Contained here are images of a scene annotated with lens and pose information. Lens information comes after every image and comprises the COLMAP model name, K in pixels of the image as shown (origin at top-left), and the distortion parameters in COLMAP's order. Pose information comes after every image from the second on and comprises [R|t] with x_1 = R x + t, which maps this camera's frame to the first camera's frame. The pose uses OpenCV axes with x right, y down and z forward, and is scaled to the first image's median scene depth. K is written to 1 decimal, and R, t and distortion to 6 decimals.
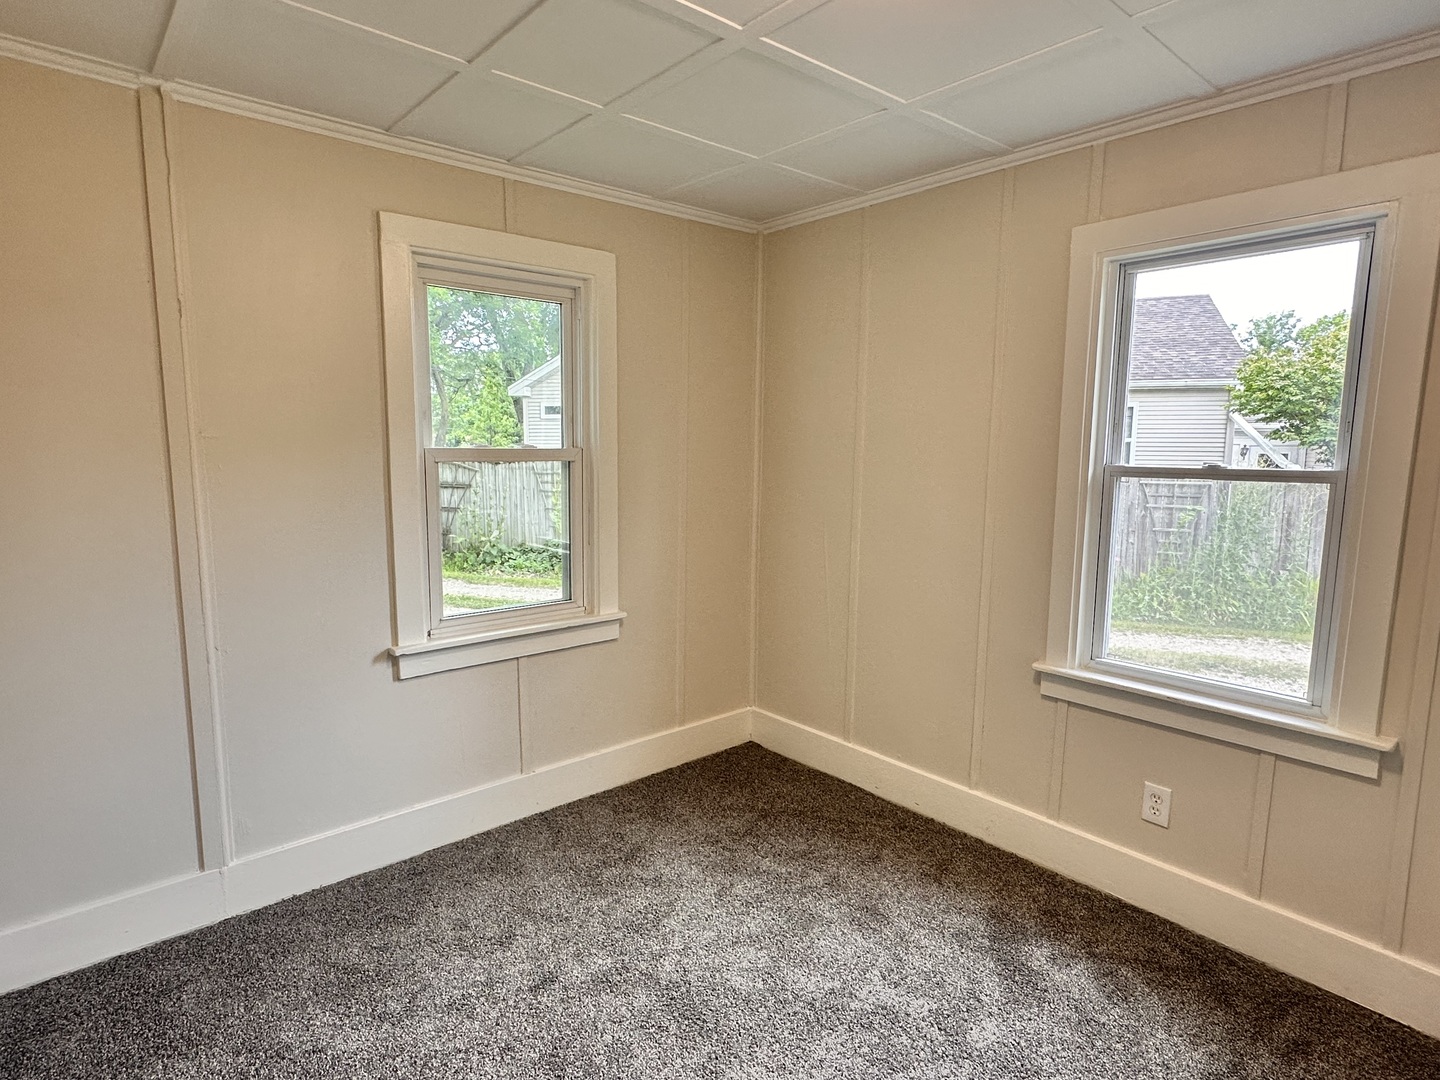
lens RADIAL K [[773.0, 0, 720.0], [0, 773.0, 540.0], [0, 0, 1]] dist [0.009065, 0.001988]
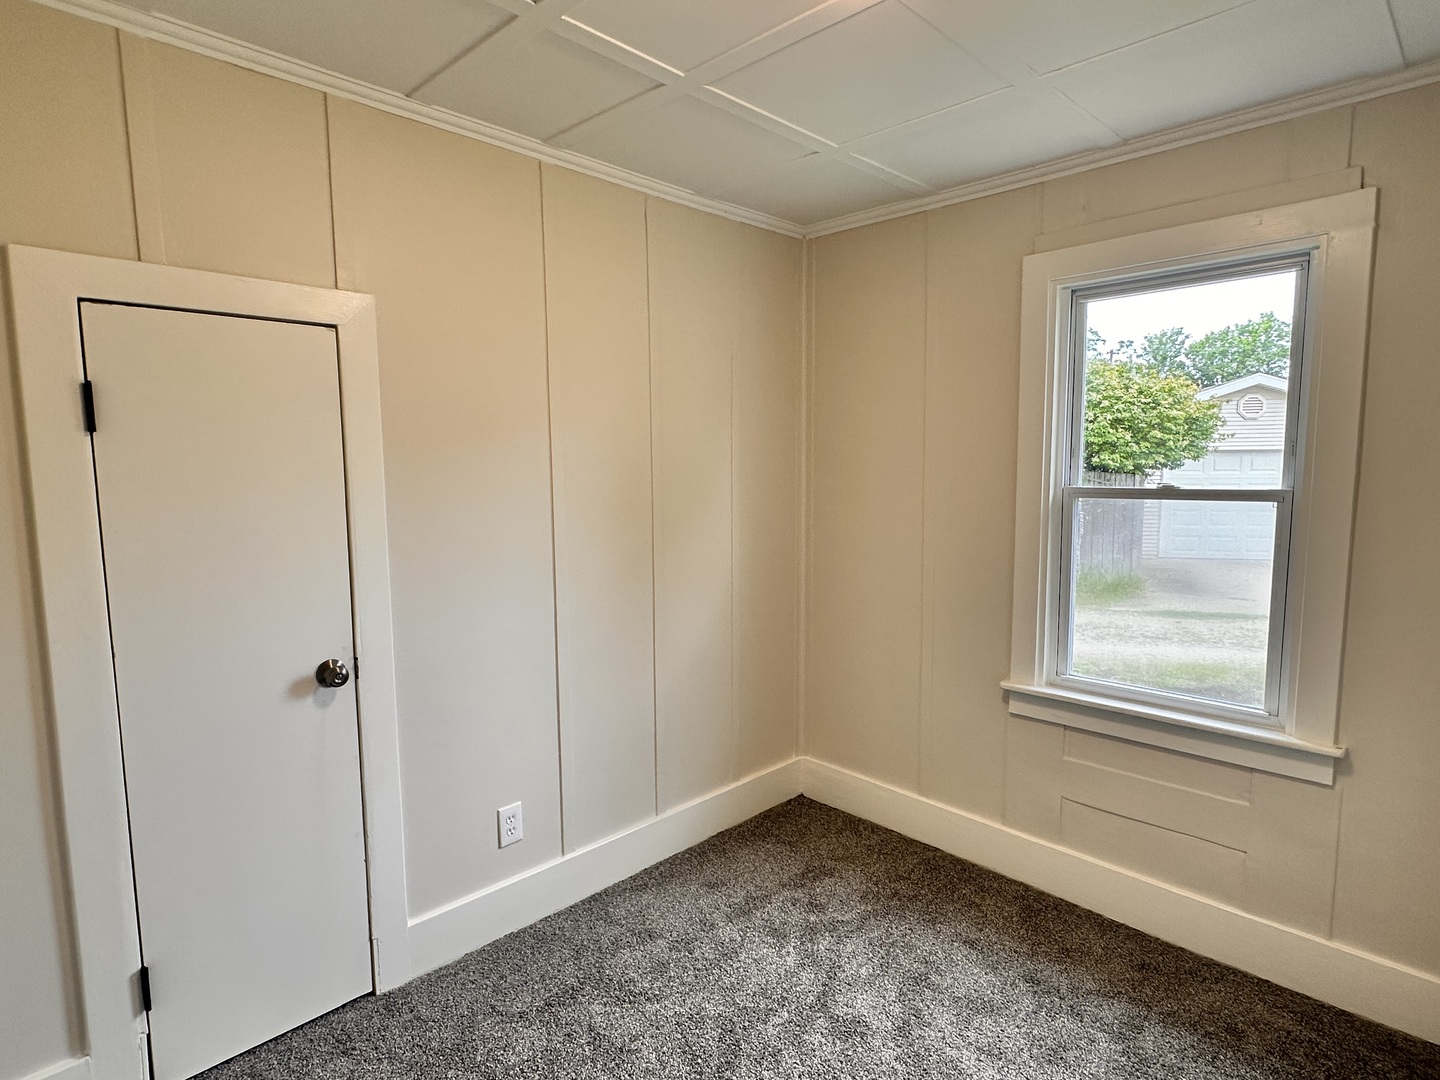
lens RADIAL K [[755.1, 0, 720.0], [0, 755.1, 540.0], [0, 0, 1]] dist [0.004249, -0.000121]
pose [[0.996775, -0.017770, 0.078256, -0.041538], [0.020182, 0.999342, -0.030140, -0.004855], [-0.077669, 0.031622, 0.996478, 0.044002]]
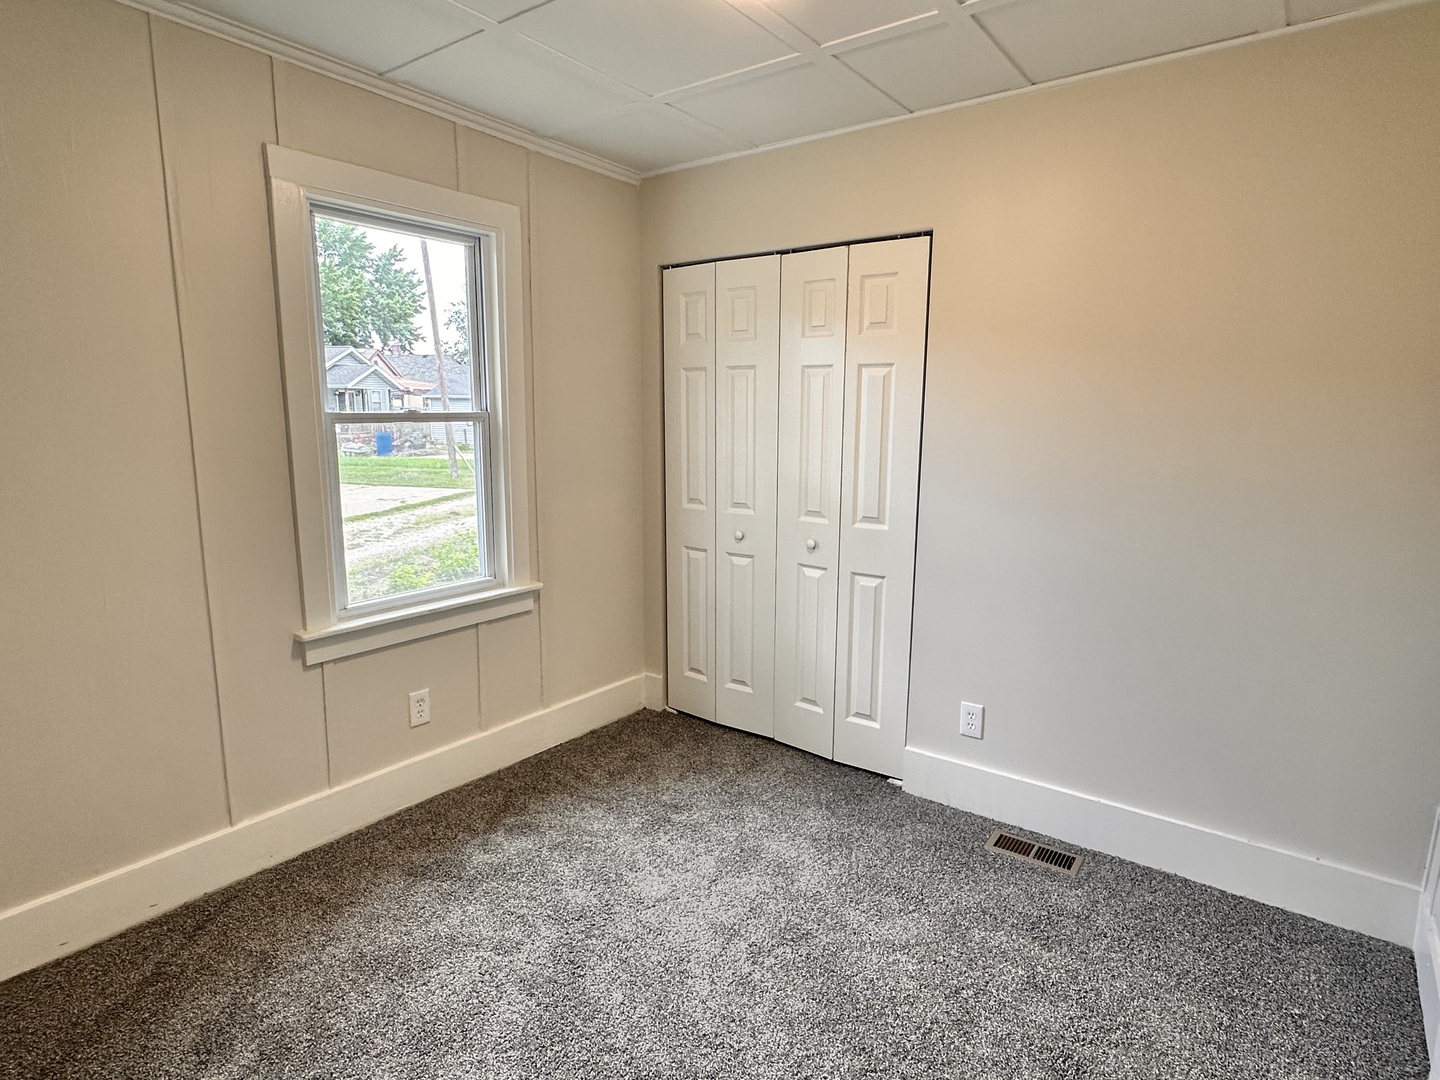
lens RADIAL K [[773.0, 0, 720.0], [0, 773.0, 540.0], [0, 0, 1]] dist [0.009065, 0.001988]
pose [[-0.192520, -0.178769, 0.964872, -0.637220], [0.108908, 0.973299, 0.202061, -0.092145], [-0.975231, 0.143983, -0.167910, 0.786183]]
